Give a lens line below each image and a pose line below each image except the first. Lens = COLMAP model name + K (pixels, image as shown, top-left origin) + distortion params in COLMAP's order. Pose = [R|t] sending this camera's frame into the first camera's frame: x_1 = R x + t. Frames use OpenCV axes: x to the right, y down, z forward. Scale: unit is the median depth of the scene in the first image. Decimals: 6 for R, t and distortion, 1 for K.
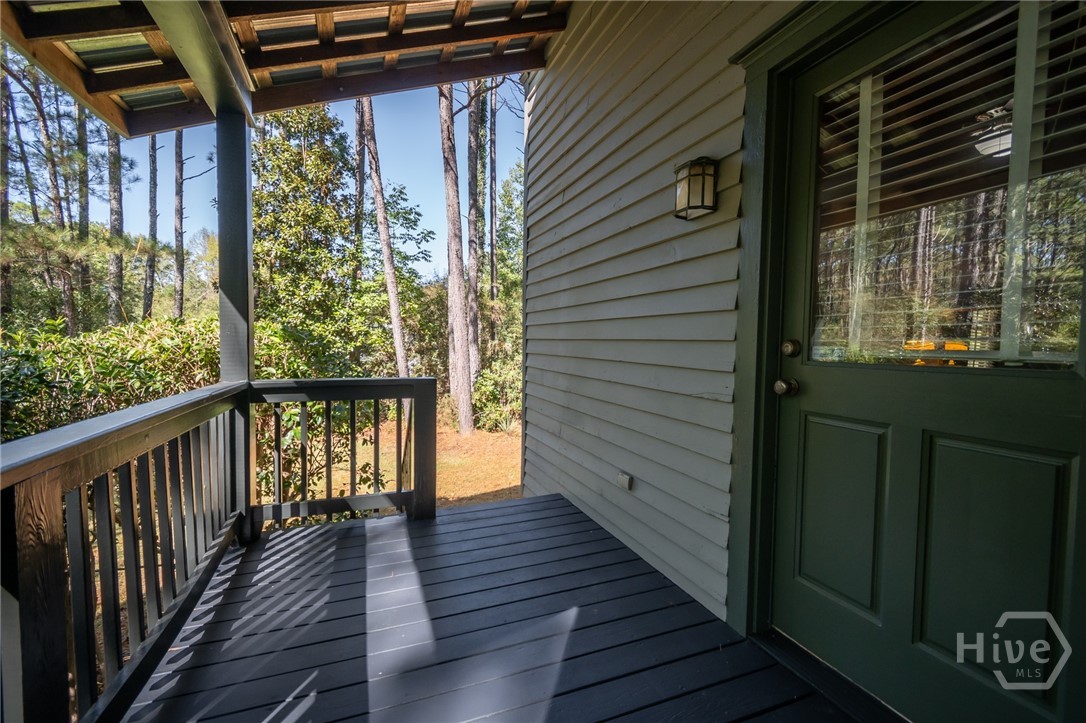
lens RADIAL K [[482.6, 0, 548.9], [0, 482.6, 360.2], [0, 0, 1]] dist [0.000324, -0.000269]
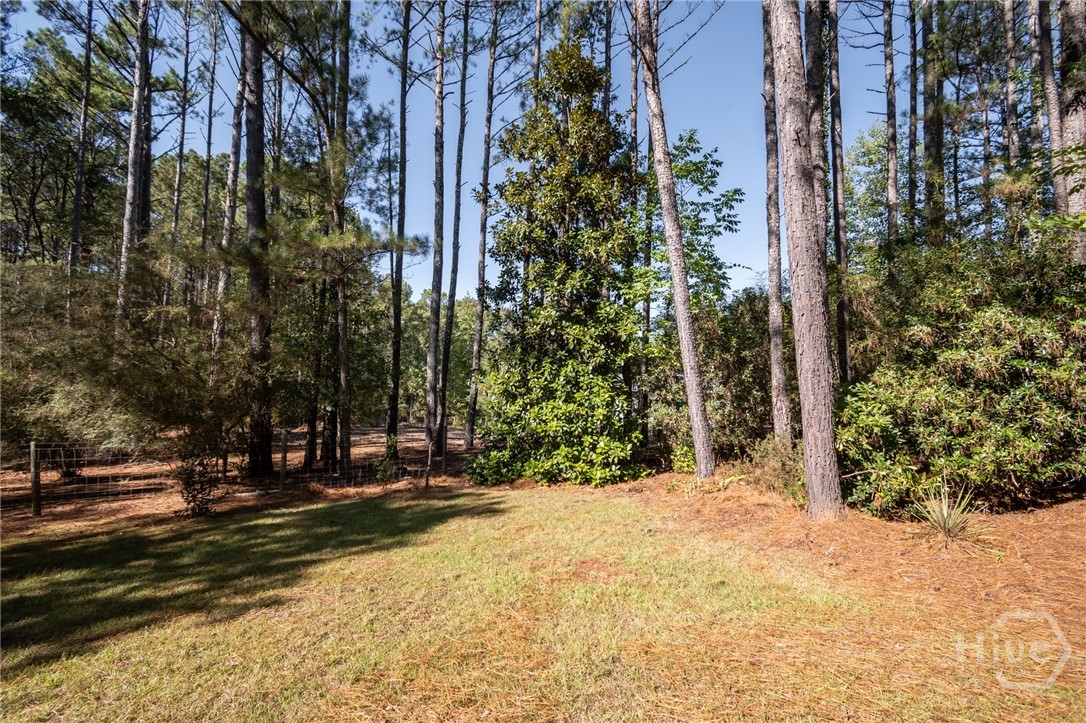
lens RADIAL K [[482.6, 0, 543.9], [0, 482.6, 357.9], [0, 0, 1]] dist [0.000324, -0.000269]
pose [[0.819892, -0.042951, -0.570904, -0.108883], [-0.026669, 0.993234, -0.113025, 0.054388], [0.571896, 0.107893, 0.813200, 0.390530]]
